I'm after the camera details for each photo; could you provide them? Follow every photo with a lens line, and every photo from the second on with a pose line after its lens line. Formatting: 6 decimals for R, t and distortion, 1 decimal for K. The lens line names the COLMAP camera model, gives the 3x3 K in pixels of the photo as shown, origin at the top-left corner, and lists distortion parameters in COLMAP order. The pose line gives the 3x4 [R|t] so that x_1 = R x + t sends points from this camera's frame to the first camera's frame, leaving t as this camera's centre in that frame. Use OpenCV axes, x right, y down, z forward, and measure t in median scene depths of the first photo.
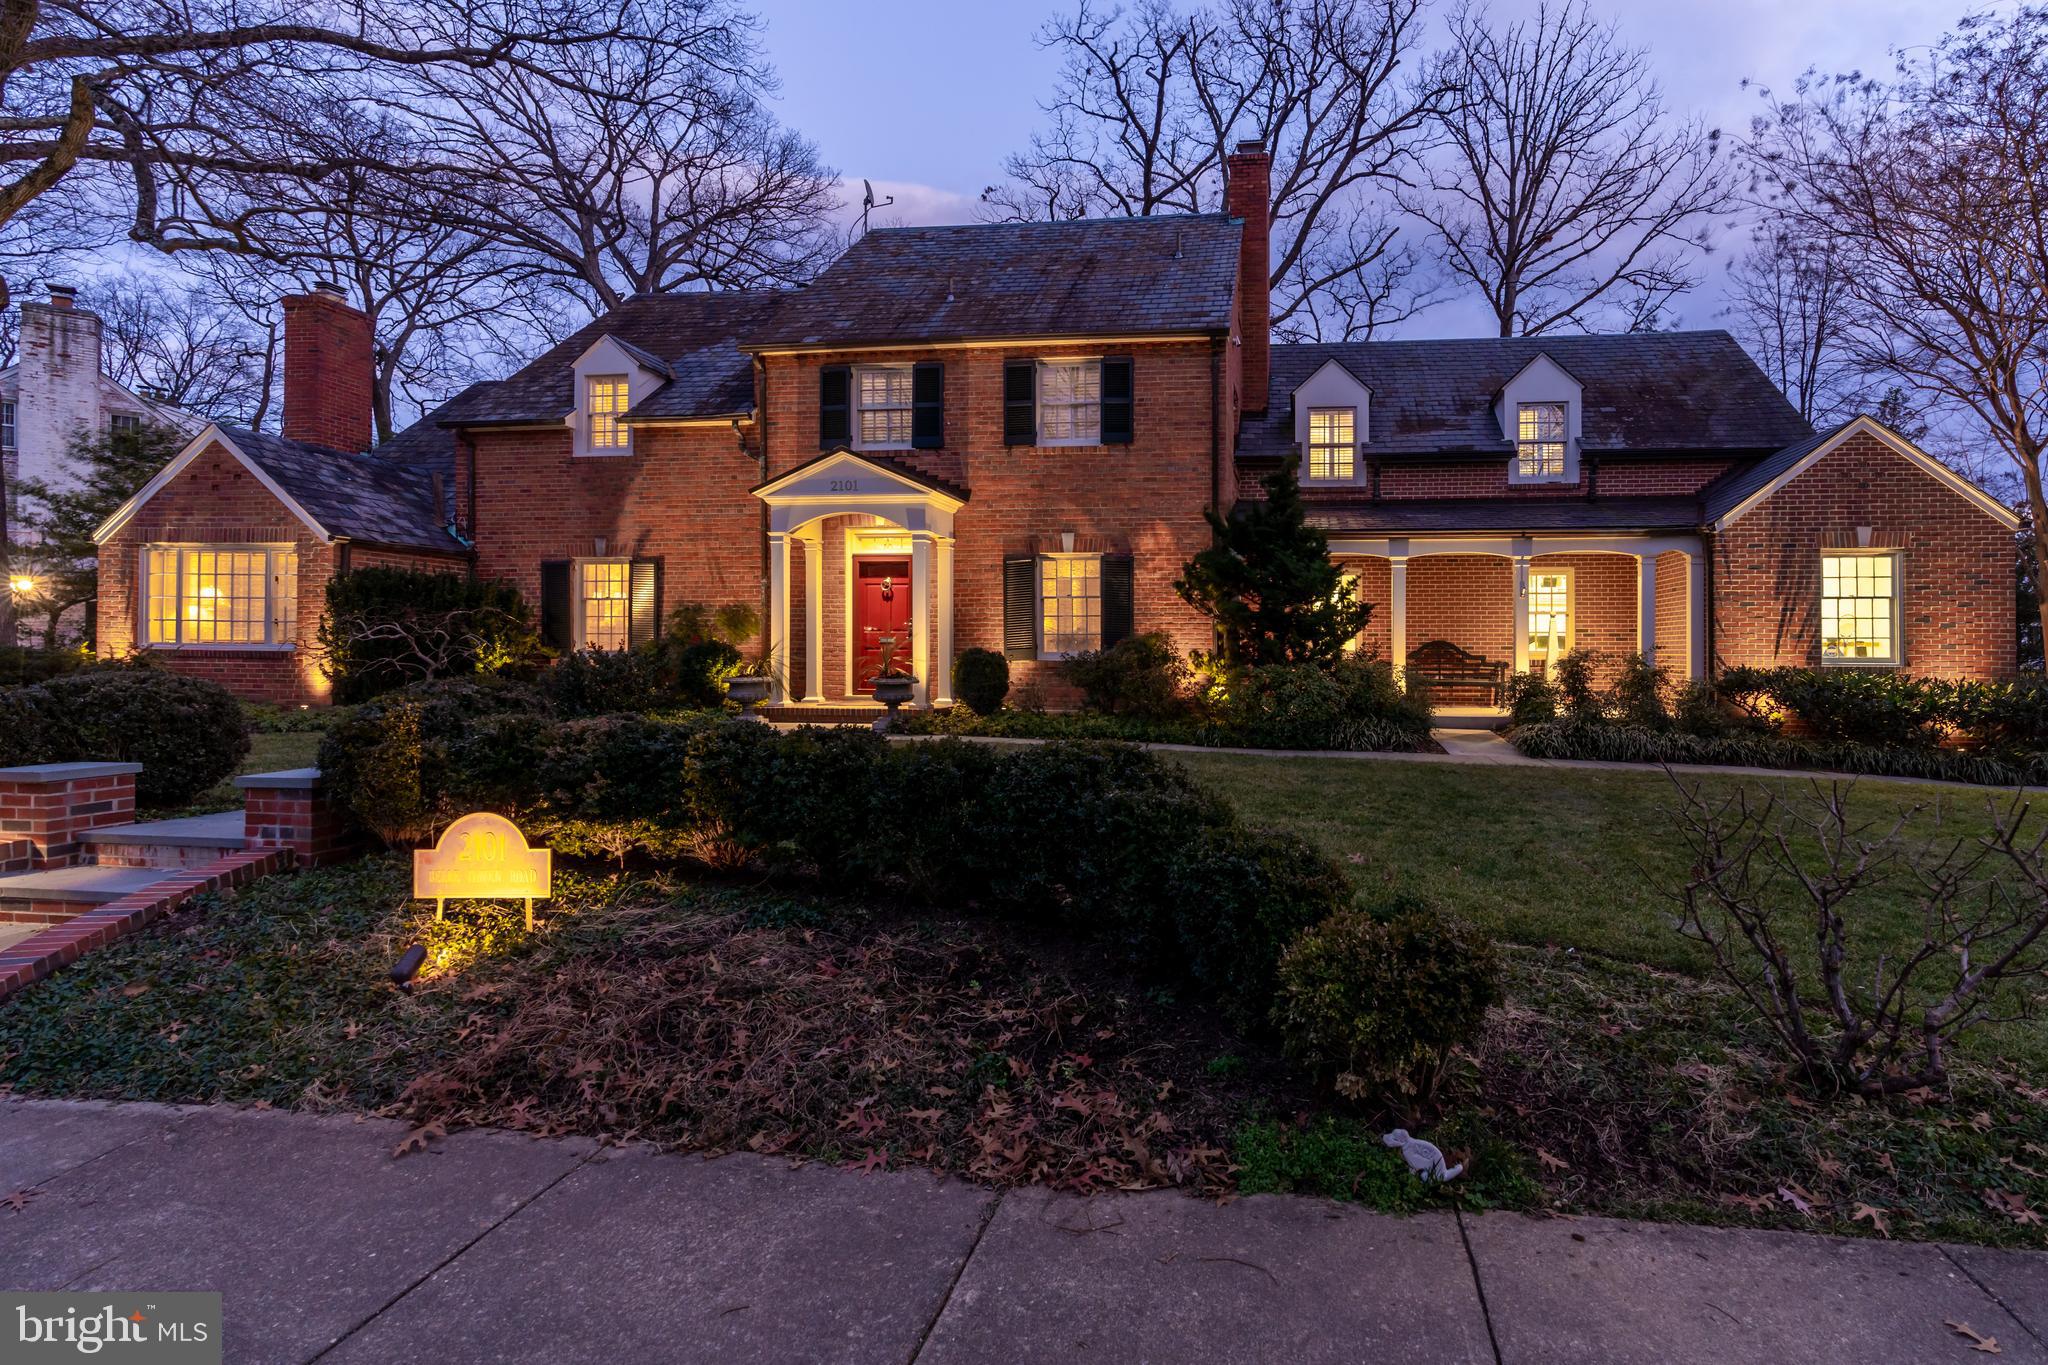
lens RADIAL K [[983.5, 0, 1175.6], [0, 983.5, 640.8], [0, 0, 1]] dist [-0.004225, 0.000361]
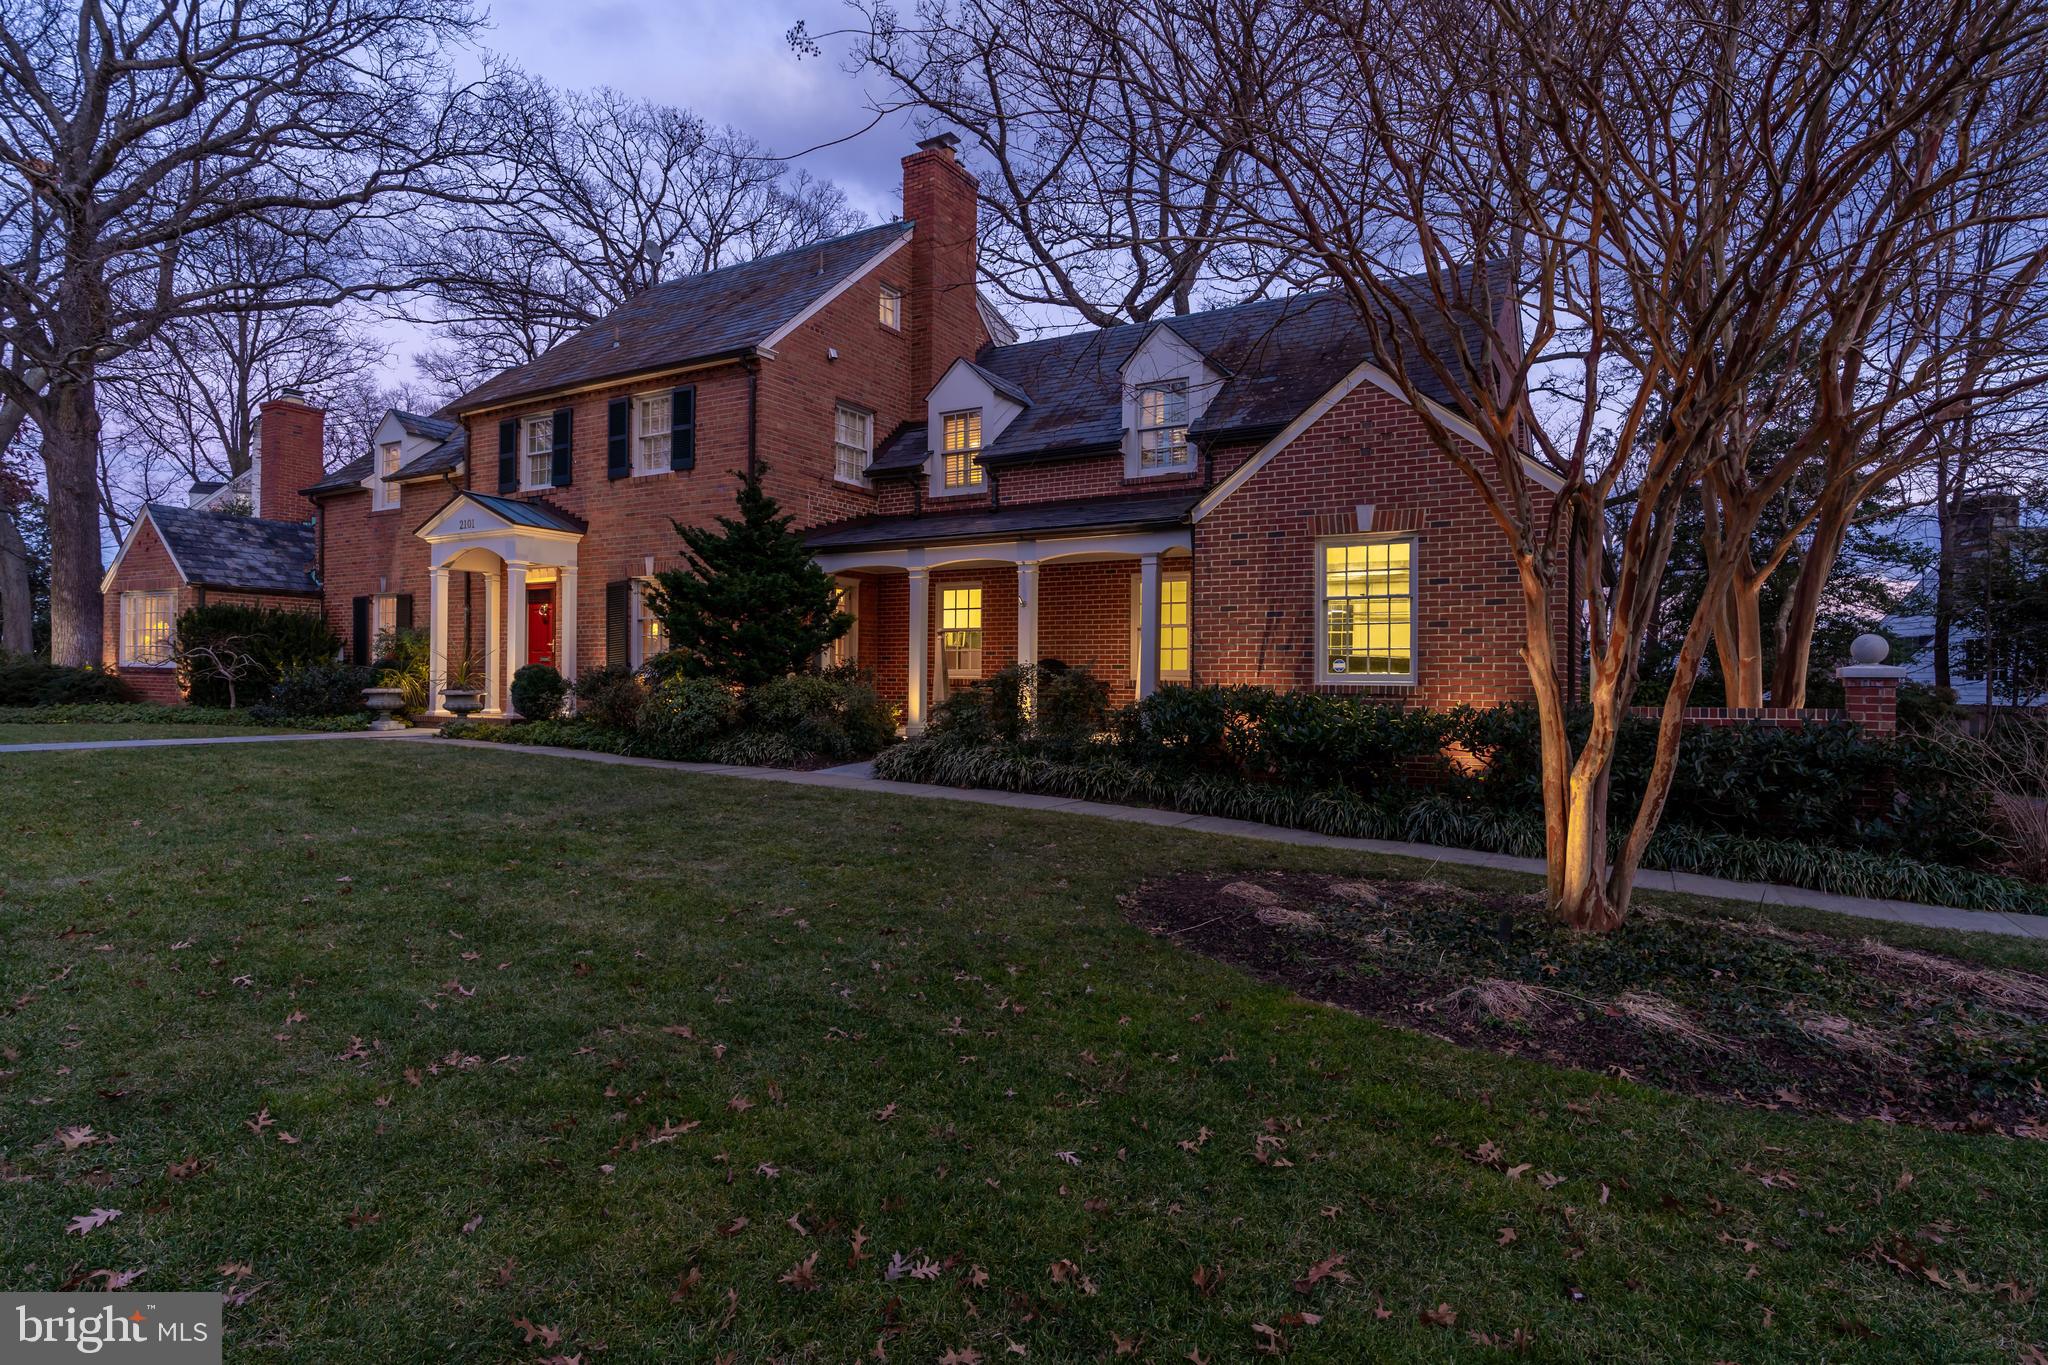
lens RADIAL K [[1080.7, 0, 1031.7], [0, 1080.7, 682.7], [0, 0, 1]] dist [-0.004167, 0.000003]
pose [[0.913720, 0.005128, -0.406311, 0.745378], [-0.003706, 0.999984, 0.004285, 0.019797], [0.406327, -0.002409, 0.913725, 0.103394]]
